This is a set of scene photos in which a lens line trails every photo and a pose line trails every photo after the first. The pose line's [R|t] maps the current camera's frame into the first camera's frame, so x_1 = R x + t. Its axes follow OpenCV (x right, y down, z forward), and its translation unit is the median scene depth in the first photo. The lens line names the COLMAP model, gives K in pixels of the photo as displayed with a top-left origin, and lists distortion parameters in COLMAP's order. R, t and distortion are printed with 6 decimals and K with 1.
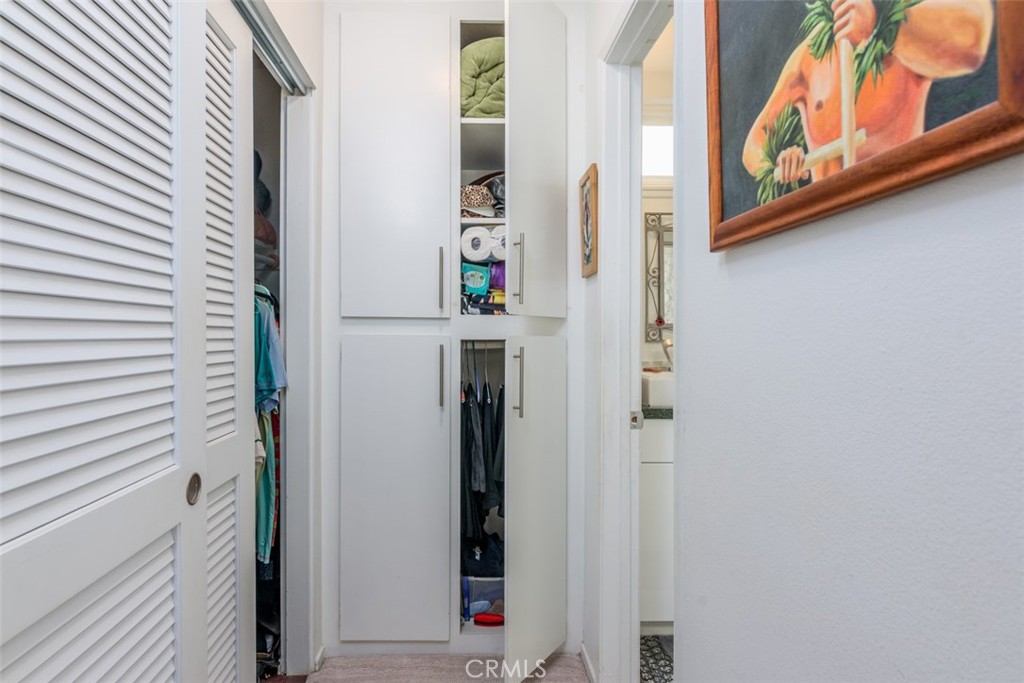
lens RADIAL K [[562.4, 0, 499.0], [0, 562.4, 323.4], [0, 0, 1]] dist [0.006835, 0.002918]
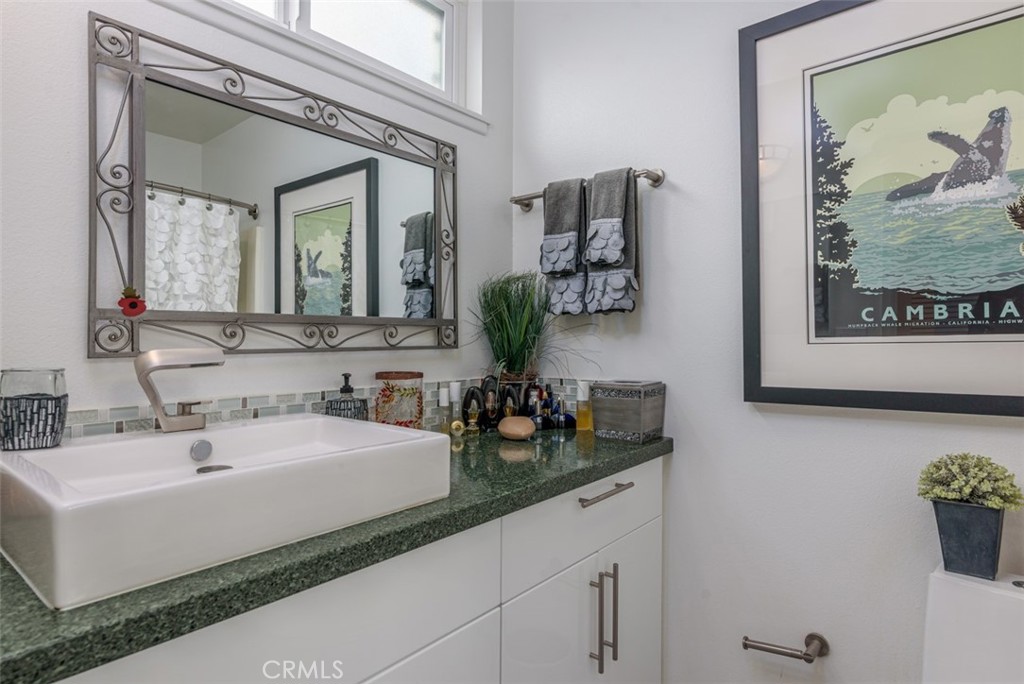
lens RADIAL K [[562.4, 0, 507.7], [0, 562.4, 340.1], [0, 0, 1]] dist [0.006835, 0.002918]
pose [[0.674433, 0.007832, 0.738295, 0.173142], [-0.014999, 0.999883, 0.003094, 0.016211], [-0.738184, -0.013160, 0.674471, 0.544749]]
